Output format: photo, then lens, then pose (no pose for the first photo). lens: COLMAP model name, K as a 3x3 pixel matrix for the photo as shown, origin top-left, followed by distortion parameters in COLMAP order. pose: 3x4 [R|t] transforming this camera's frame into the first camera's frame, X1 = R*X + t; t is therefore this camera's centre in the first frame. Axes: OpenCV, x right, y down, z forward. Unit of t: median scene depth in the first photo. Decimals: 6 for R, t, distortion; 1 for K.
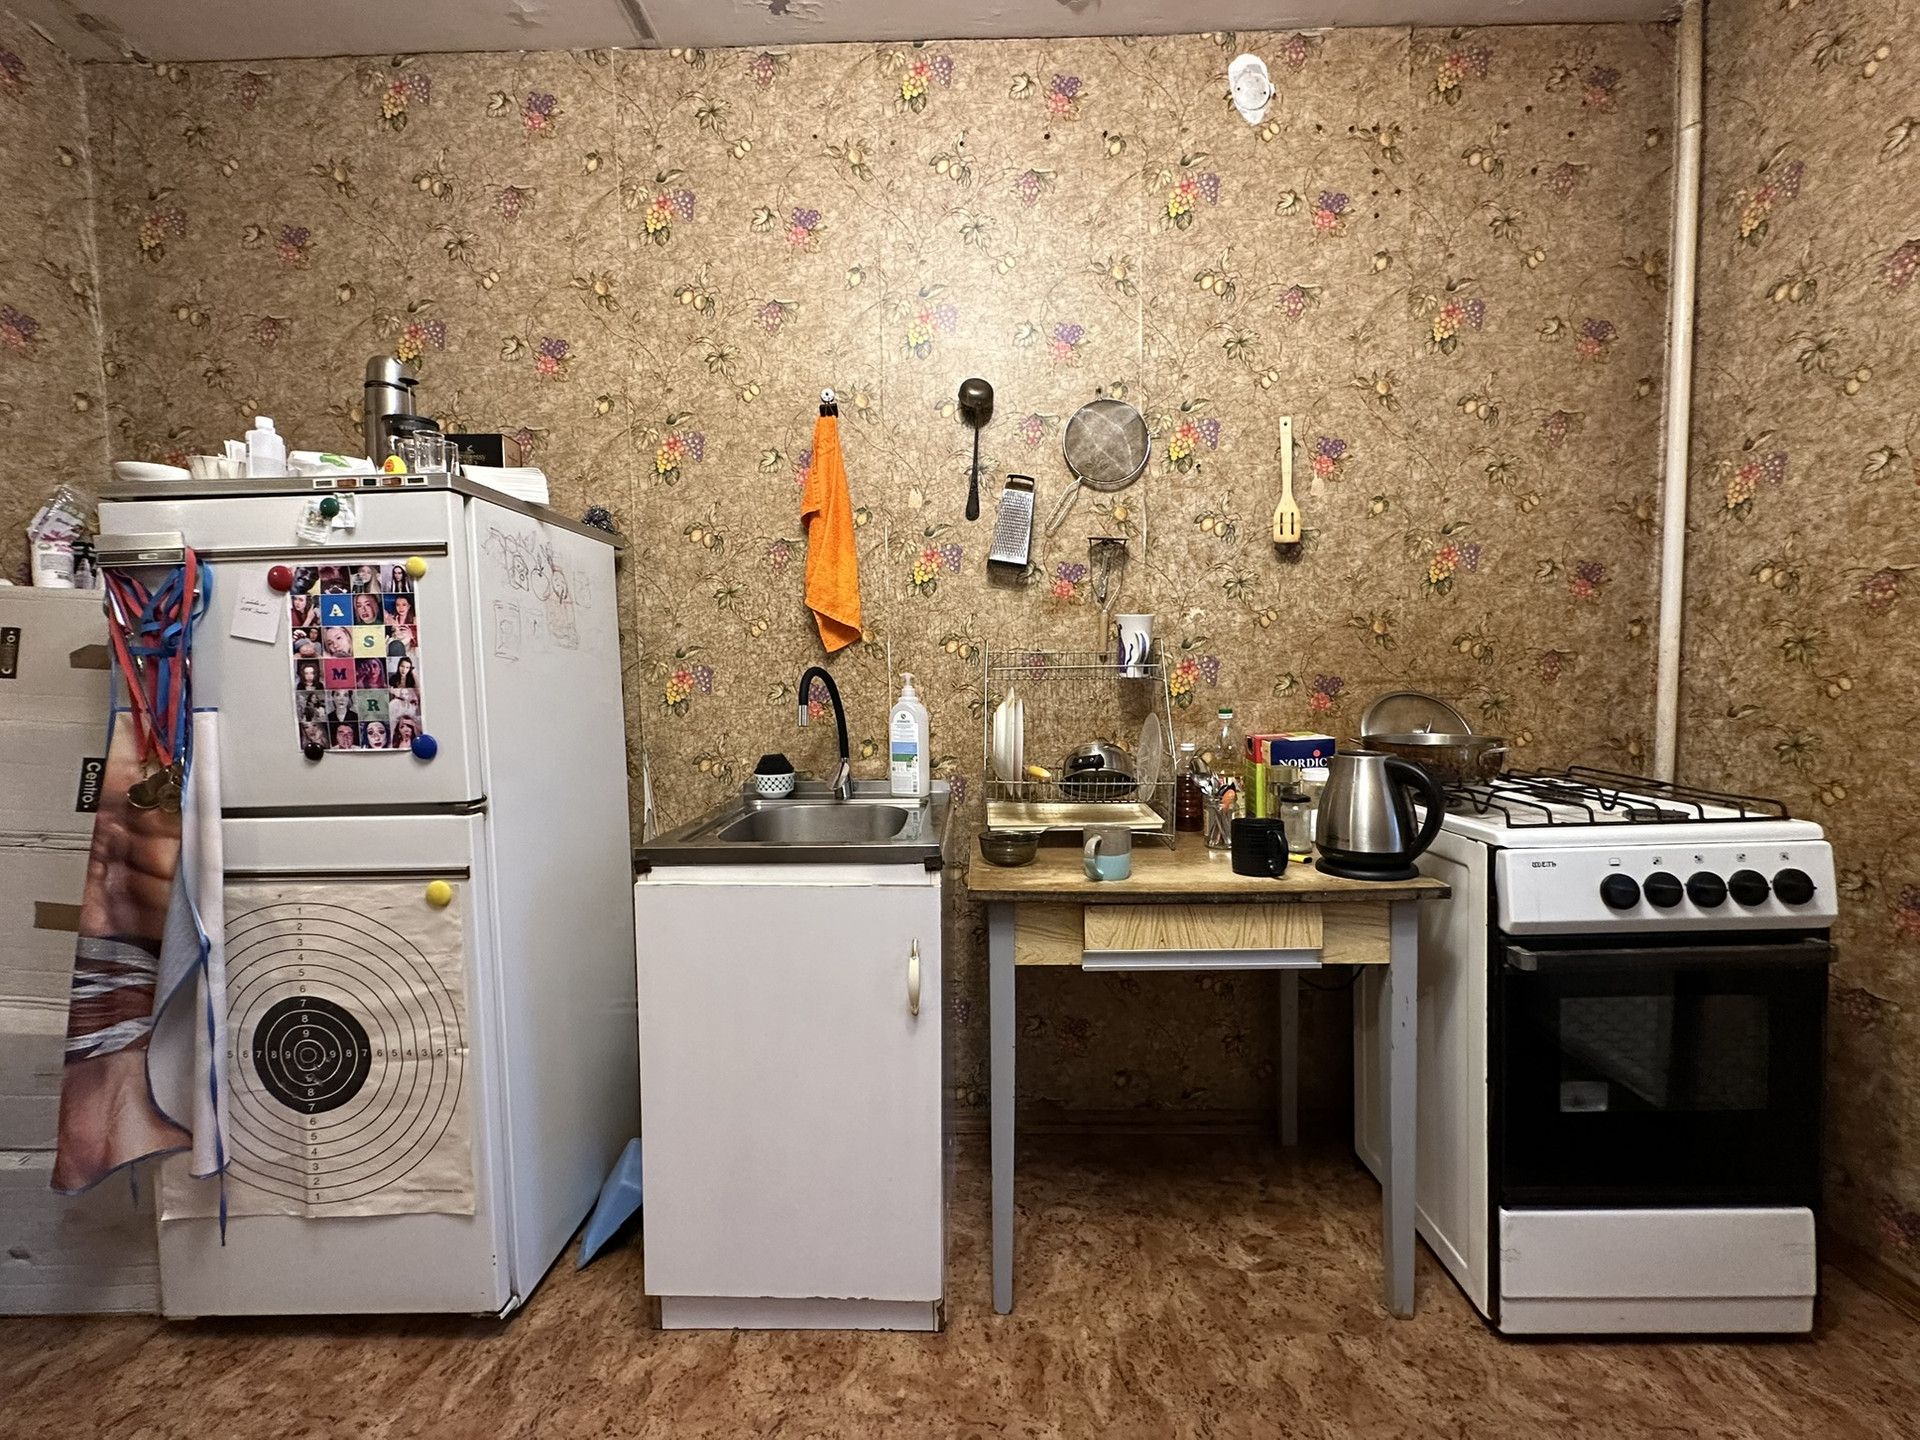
lens RADIAL K [[765.5, 0, 958.6], [0, 765.5, 717.5], [0, 0, 1]] dist [-0.001570, -0.000316]
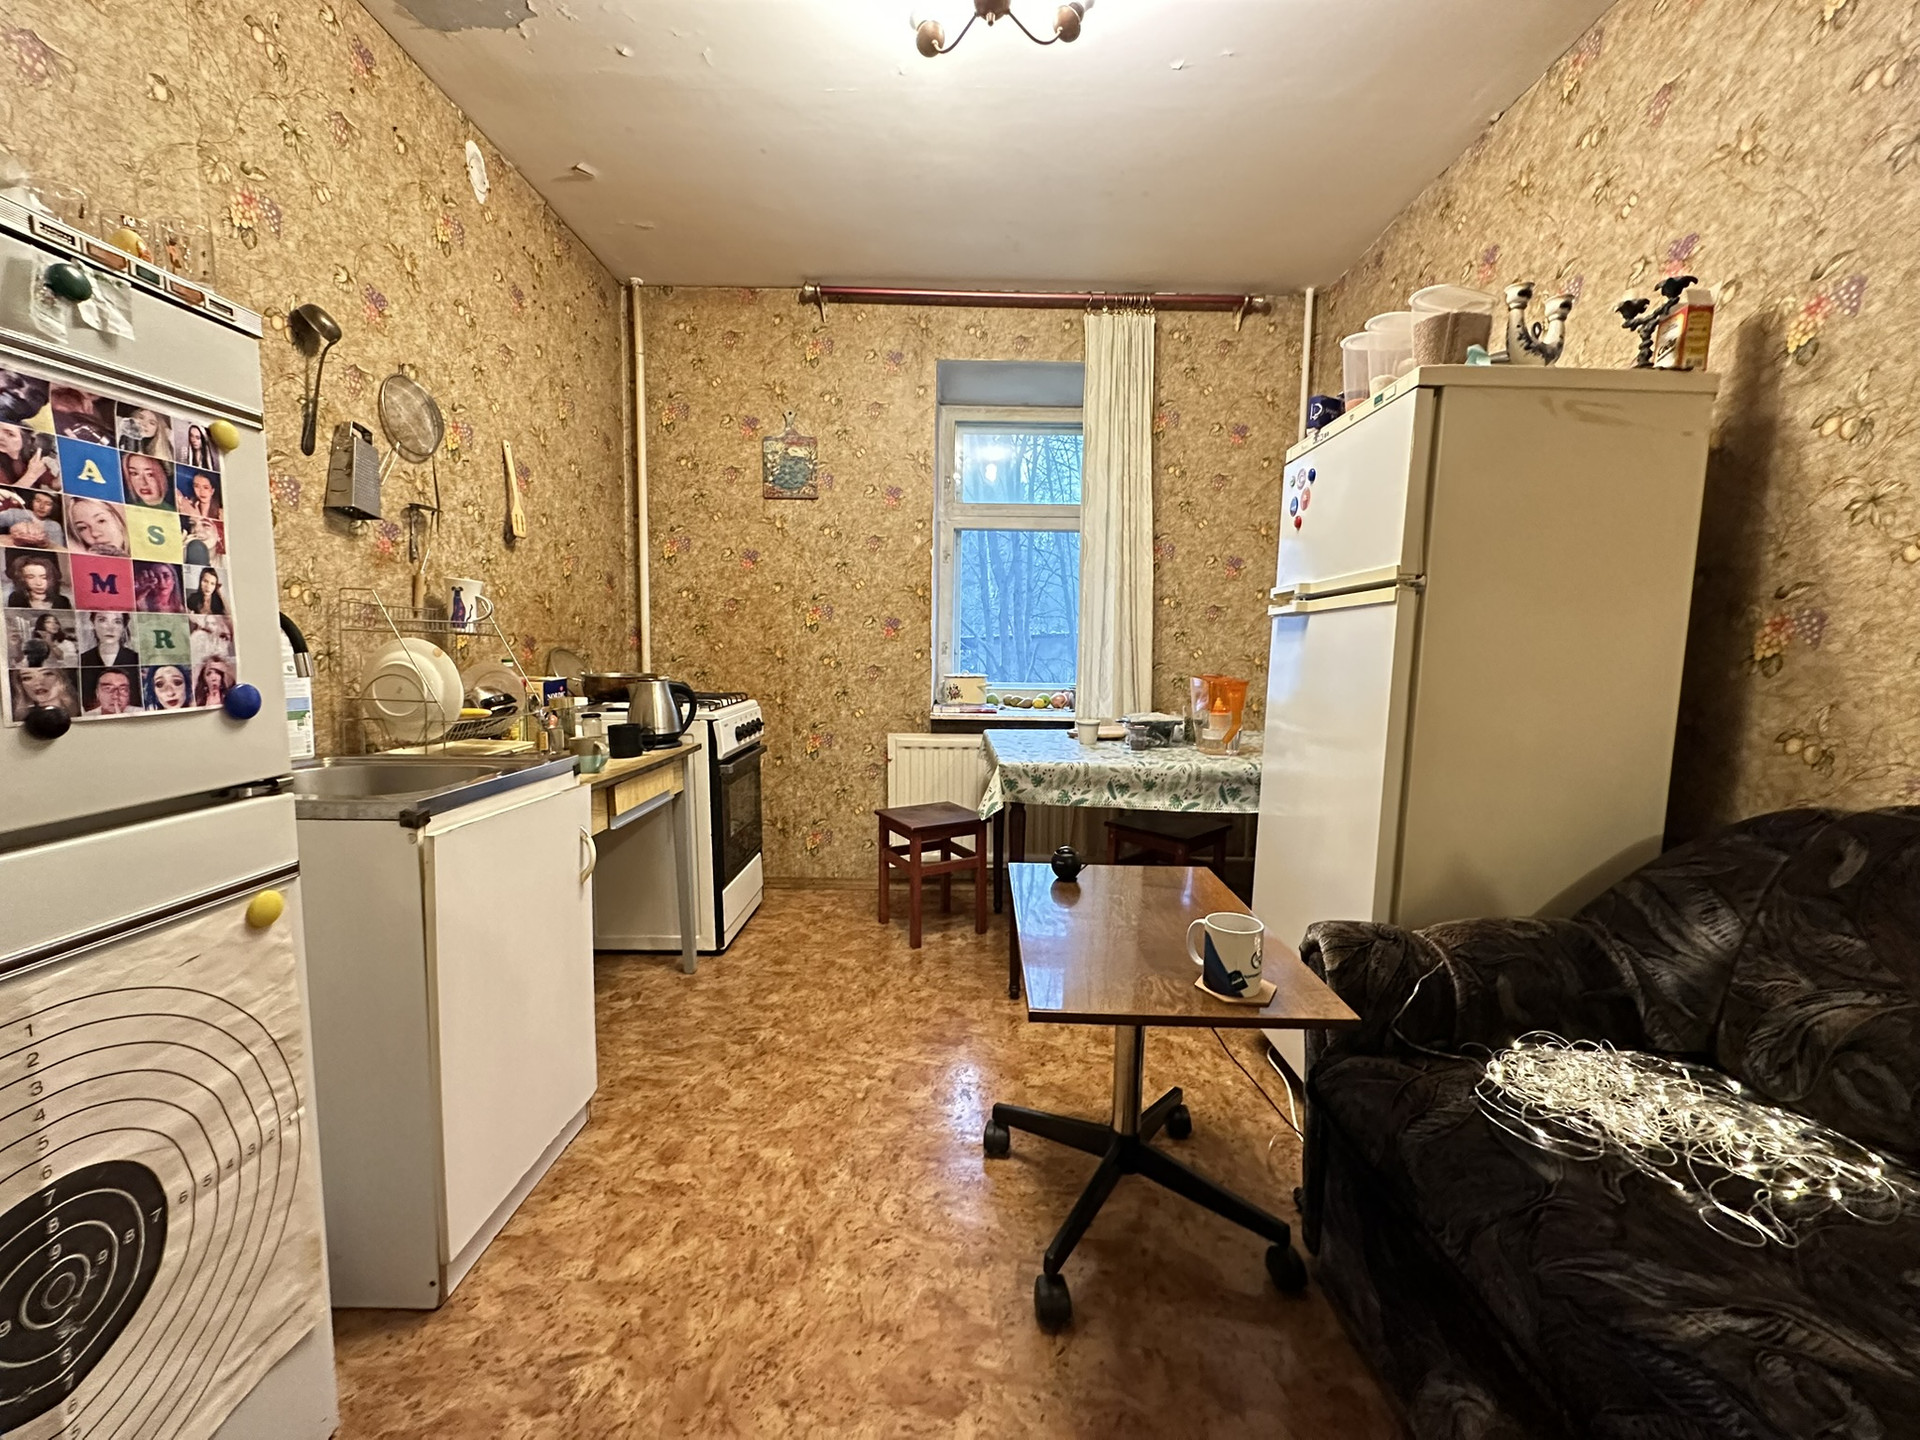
lens RADIAL K [[765.5, 0, 959.2], [0, 765.5, 717.4], [0, 0, 1]] dist [-0.001570, -0.000316]
pose [[-0.022459, -0.077890, 0.996709, -1.401380], [0.041434, 0.996031, 0.078771, 0.024914], [-0.998889, 0.043066, -0.019142, 0.369559]]
